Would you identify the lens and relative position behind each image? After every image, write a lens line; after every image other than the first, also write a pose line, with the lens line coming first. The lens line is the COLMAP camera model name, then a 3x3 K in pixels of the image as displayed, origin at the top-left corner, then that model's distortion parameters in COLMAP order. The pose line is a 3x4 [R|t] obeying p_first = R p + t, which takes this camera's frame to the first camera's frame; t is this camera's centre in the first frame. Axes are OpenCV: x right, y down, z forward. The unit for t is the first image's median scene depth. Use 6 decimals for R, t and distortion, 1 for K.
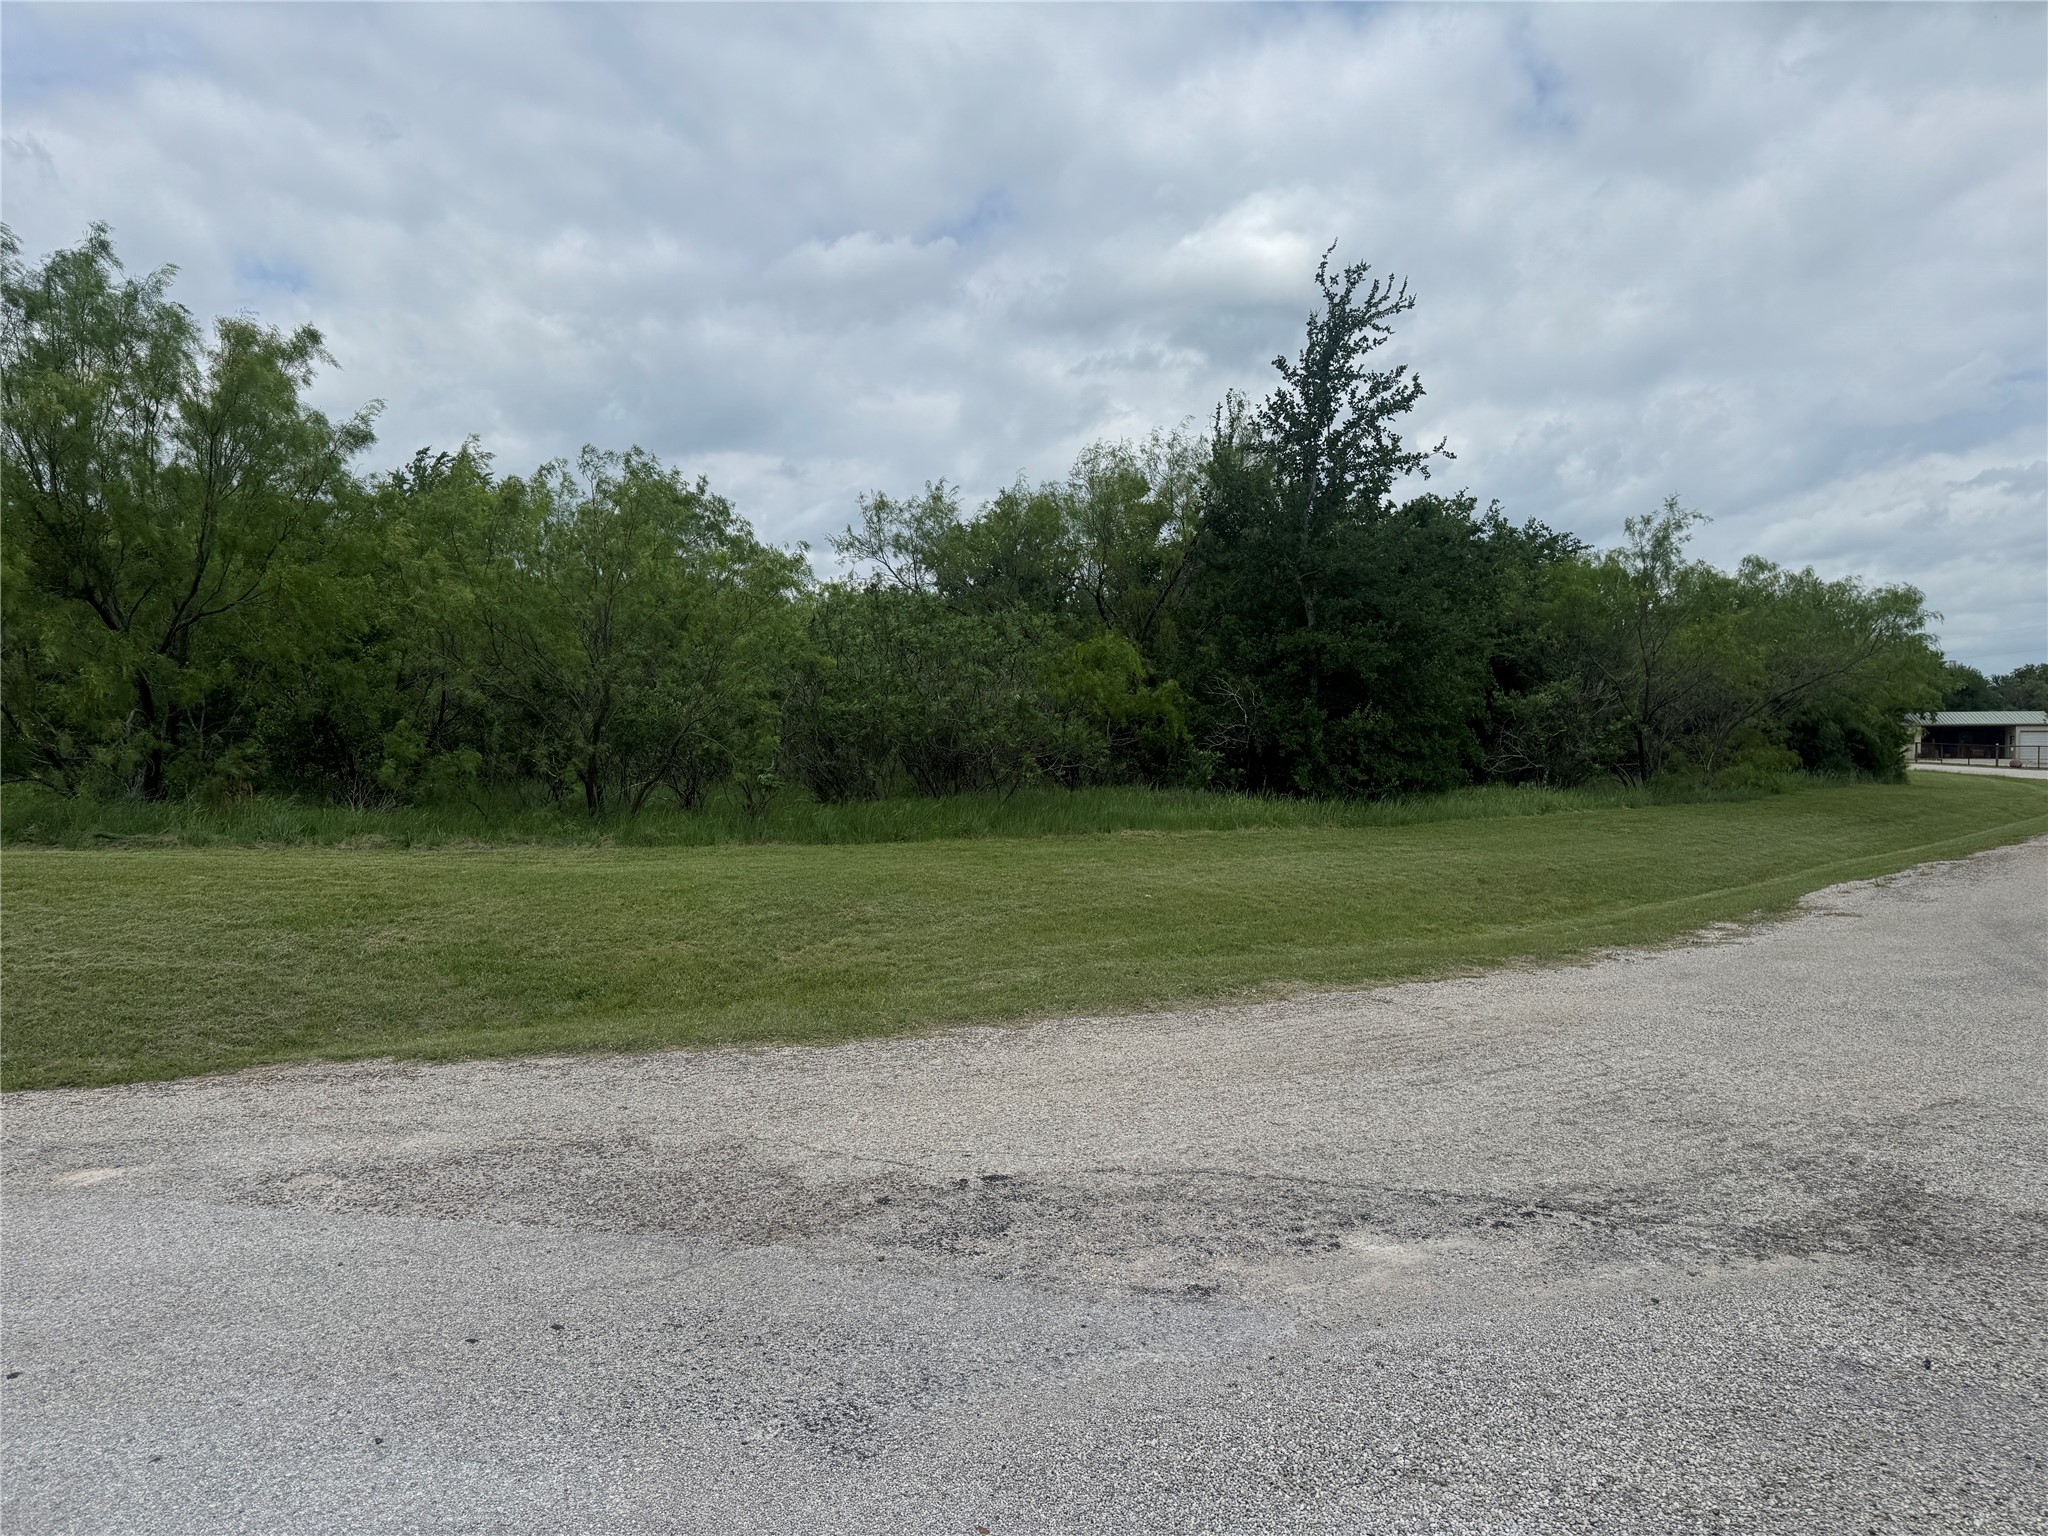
lens RADIAL K [[1433.9, 0, 1020.8], [0, 1433.9, 770.8], [0, 0, 1]] dist [-0.002276, -0.003633]
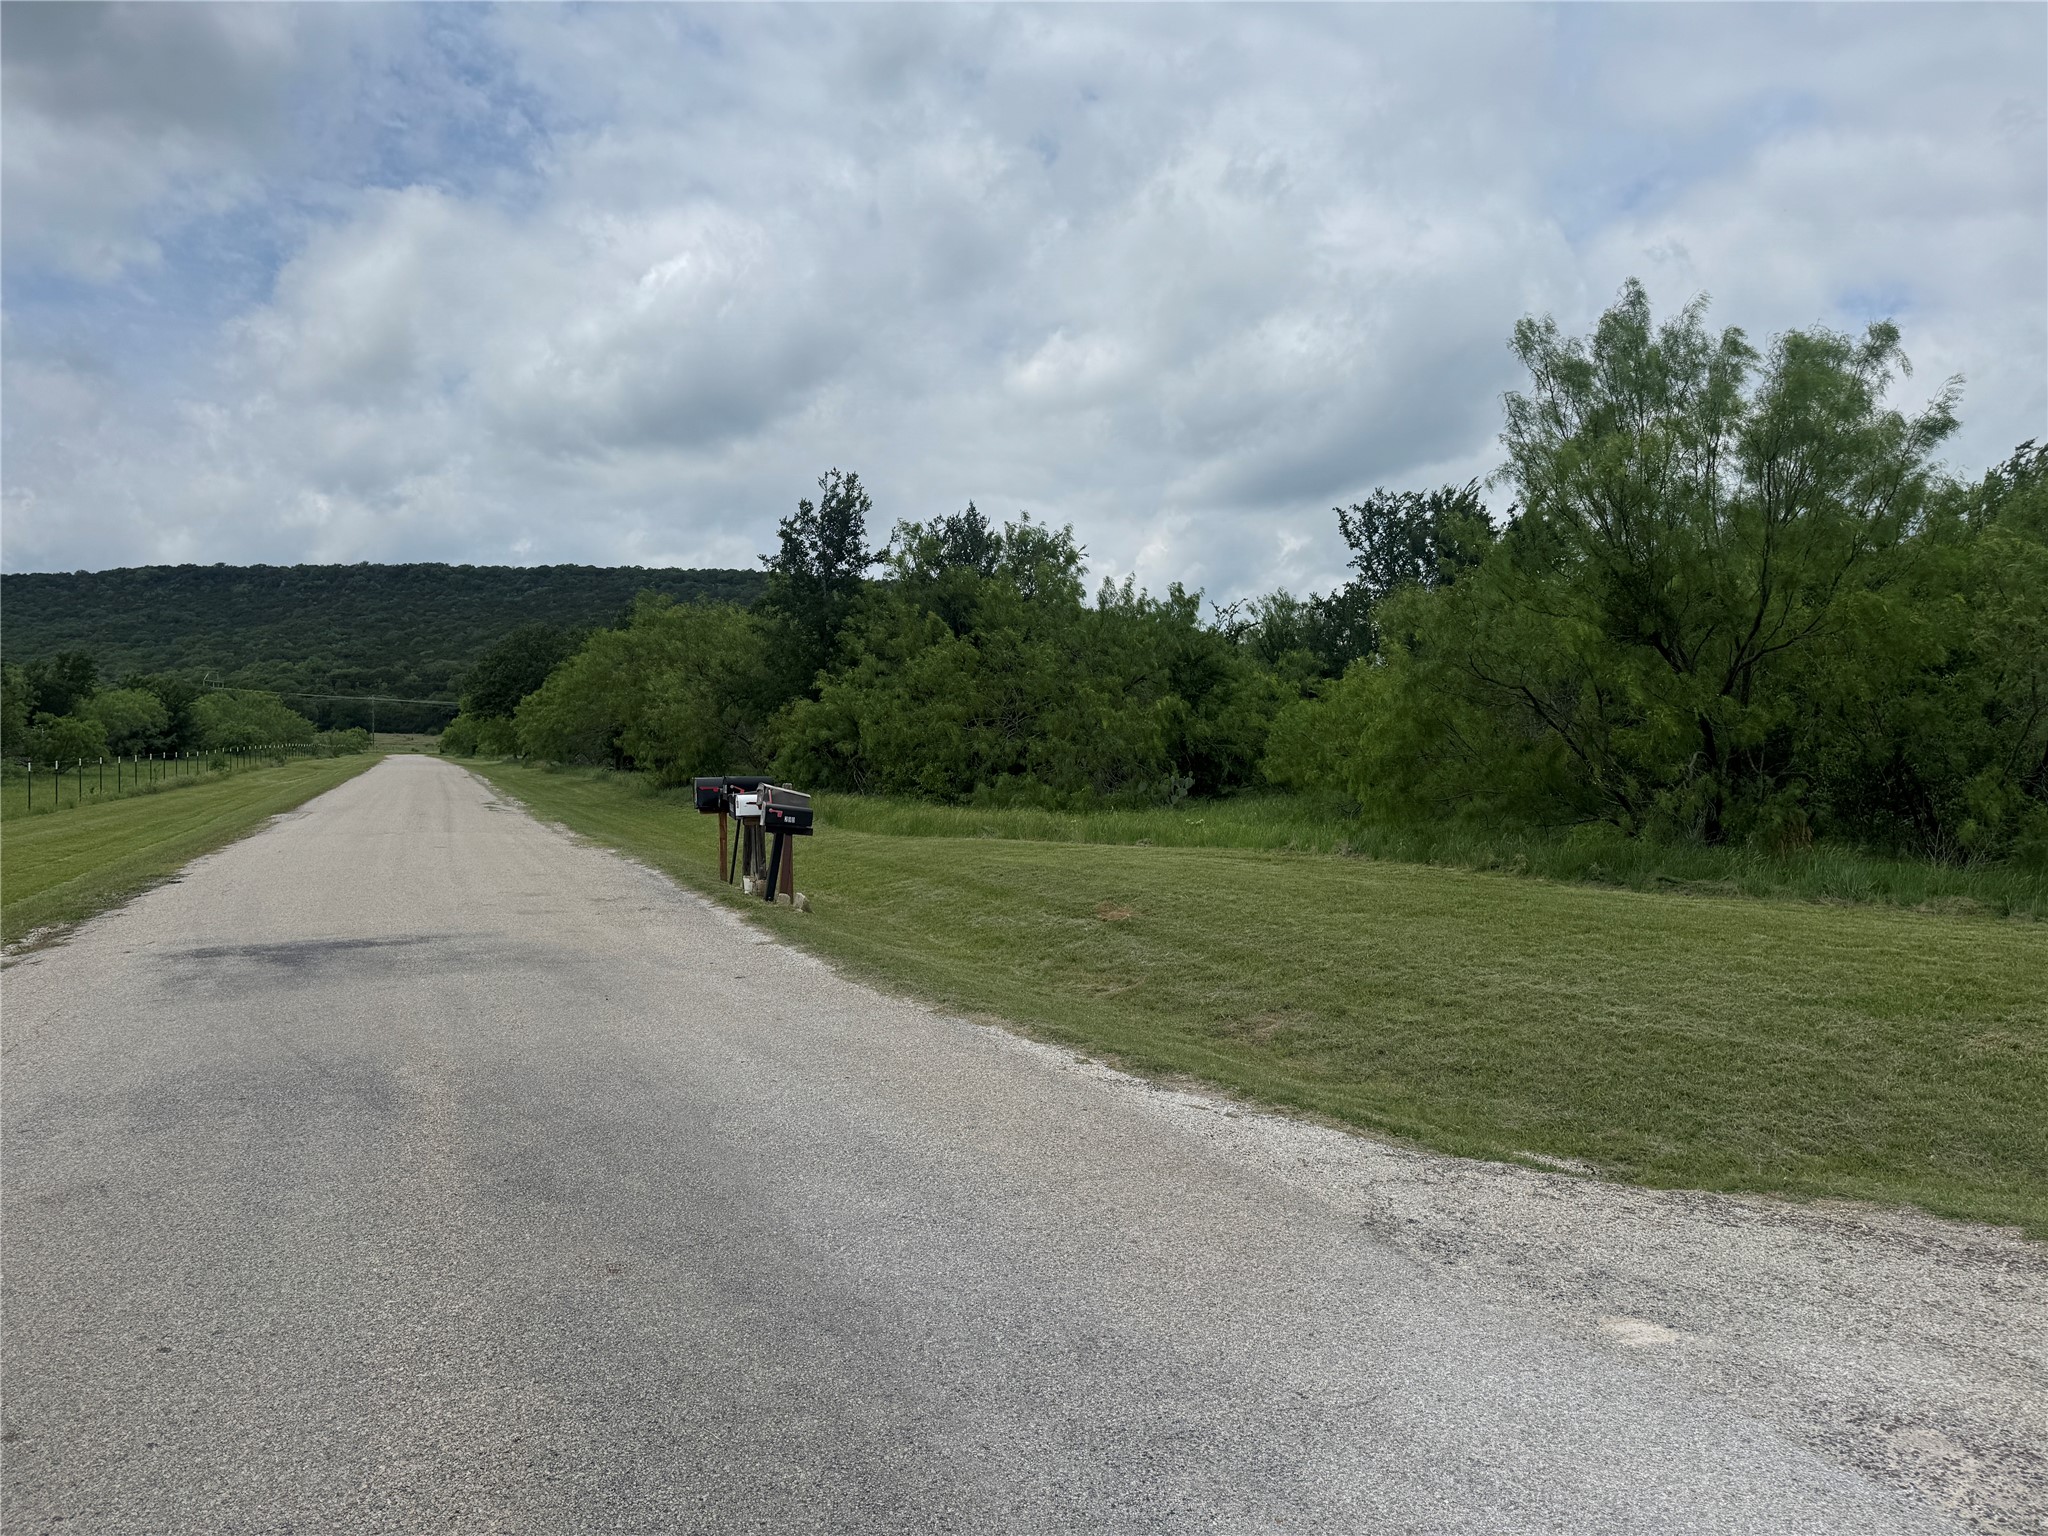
lens RADIAL K [[1433.9, 0, 1020.8], [0, 1433.9, 770.8], [0, 0, 1]] dist [-0.002276, -0.003633]
pose [[0.544968, 0.000202, -0.838457, -0.058500], [-0.021307, 0.999680, -0.013608, -0.008444], [0.838186, 0.025281, 0.544798, 0.093382]]
